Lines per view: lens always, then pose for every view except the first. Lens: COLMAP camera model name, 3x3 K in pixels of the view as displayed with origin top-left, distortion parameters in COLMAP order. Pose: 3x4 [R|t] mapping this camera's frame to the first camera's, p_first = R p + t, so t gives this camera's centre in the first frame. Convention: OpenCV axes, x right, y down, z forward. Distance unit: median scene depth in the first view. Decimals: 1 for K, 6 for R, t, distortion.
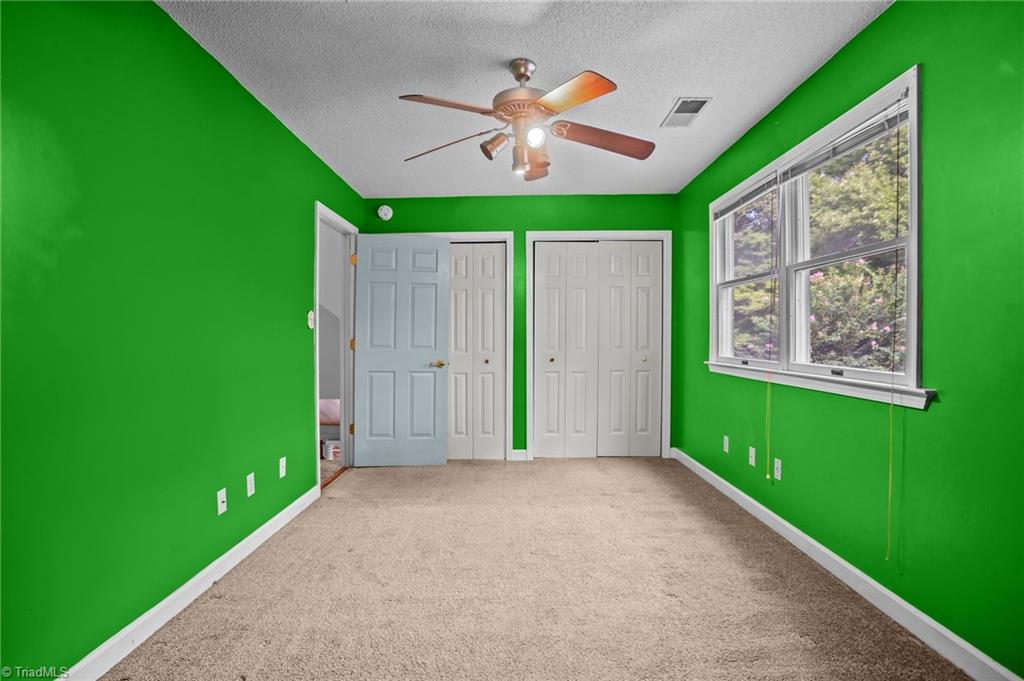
lens RADIAL K [[508.2, 0, 513.1], [0, 508.2, 327.6], [0, 0, 1]] dist [-0.052737, 0.000135]
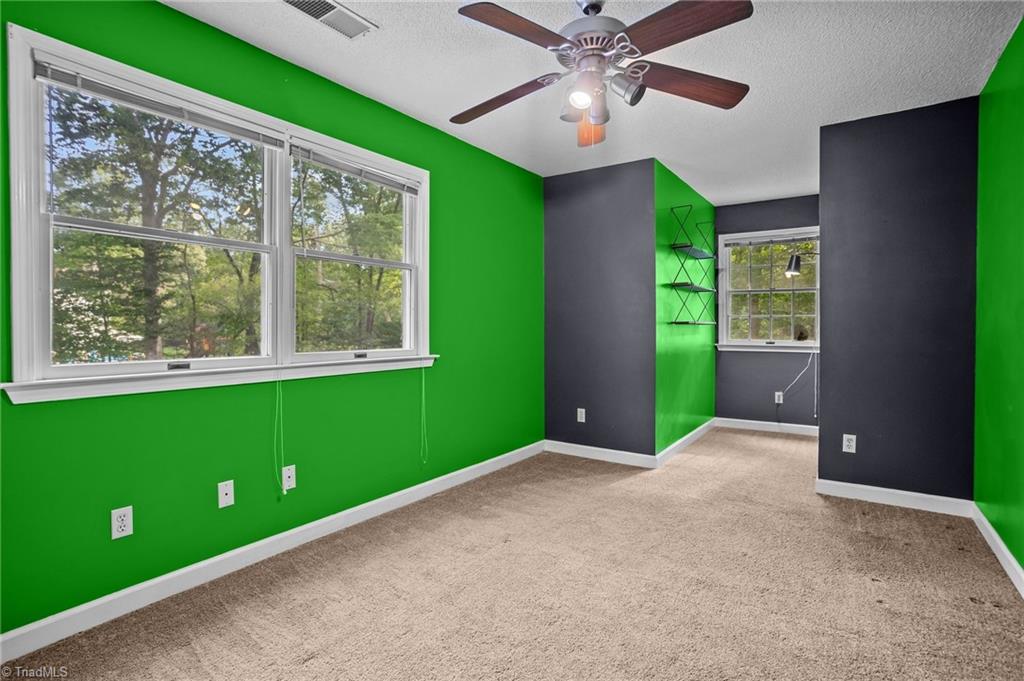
lens RADIAL K [[508.2, 0, 513.1], [0, 508.2, 327.6], [0, 0, 1]] dist [-0.052737, 0.000135]
pose [[-0.829827, -0.007420, 0.557972, -0.261588], [-0.019811, 0.999673, -0.016169, 0.031175], [-0.557670, -0.024471, -0.829702, 1.440217]]
